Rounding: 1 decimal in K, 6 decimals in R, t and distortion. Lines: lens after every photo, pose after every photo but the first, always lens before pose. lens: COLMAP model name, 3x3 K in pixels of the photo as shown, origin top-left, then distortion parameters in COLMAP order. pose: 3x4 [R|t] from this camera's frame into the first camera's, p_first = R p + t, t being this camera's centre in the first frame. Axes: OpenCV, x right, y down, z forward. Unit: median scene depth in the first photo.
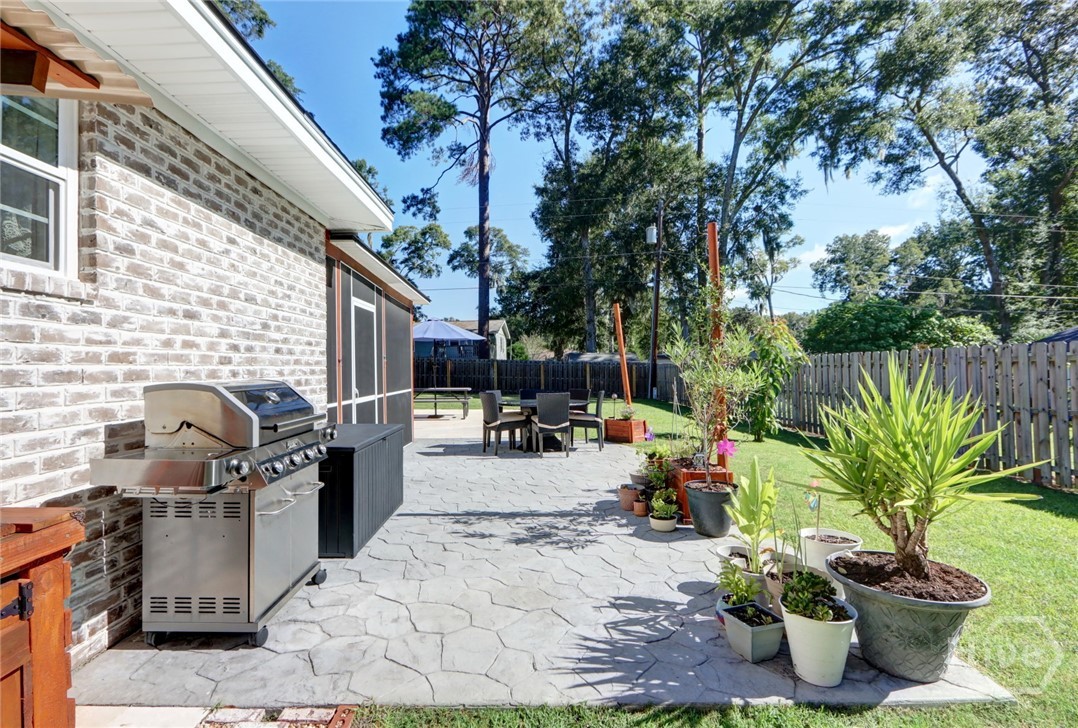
lens RADIAL K [[523.5, 0, 516.6], [0, 523.5, 364.8], [0, 0, 1]] dist [-0.001541, -0.002561]
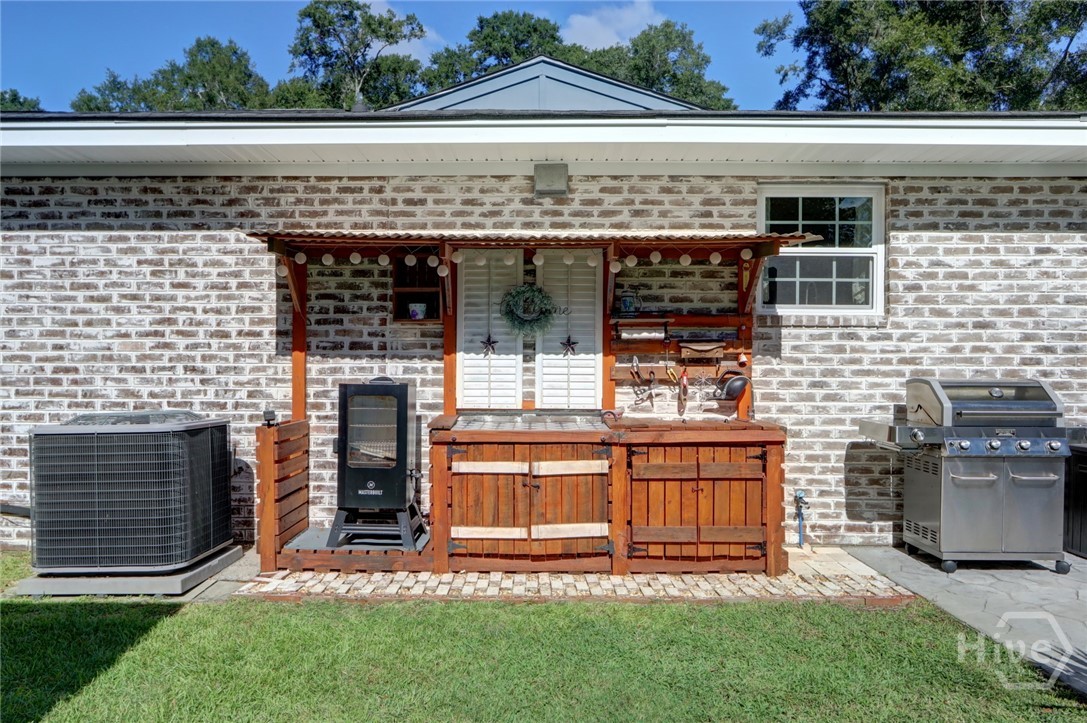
lens RADIAL K [[842.2, 0, 547.0], [0, 842.2, 370.6], [0, 0, 1]] dist [-0.011888, 0.013561]
pose [[0.027634, 0.011645, -0.999550, 1.650557], [0.001292, 0.999931, 0.011685, -0.015562], [0.999617, -0.001614, 0.027617, -0.104320]]
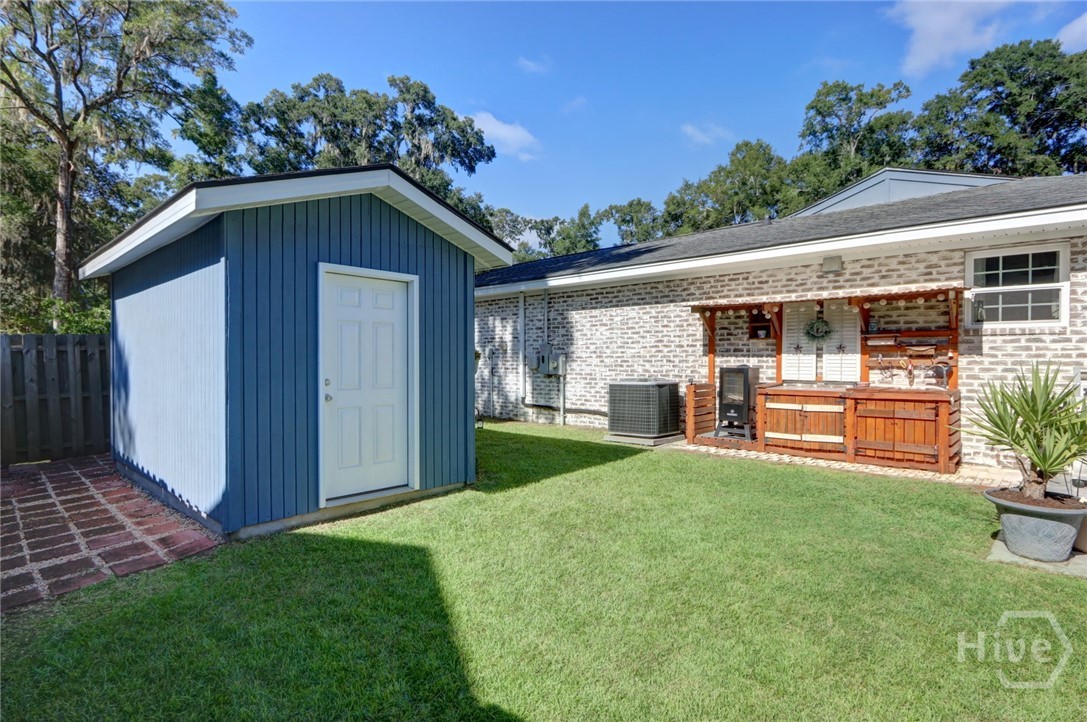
lens RADIAL K [[559.4, 0, 549.7], [0, 559.4, 360.9], [0, 0, 1]] dist [0.000477, -0.000032]
pose [[-0.639549, 0.018570, -0.768526, 2.695135], [0.013569, 0.999825, 0.012868, -0.053890], [0.768630, -0.002198, -0.639689, 0.772126]]
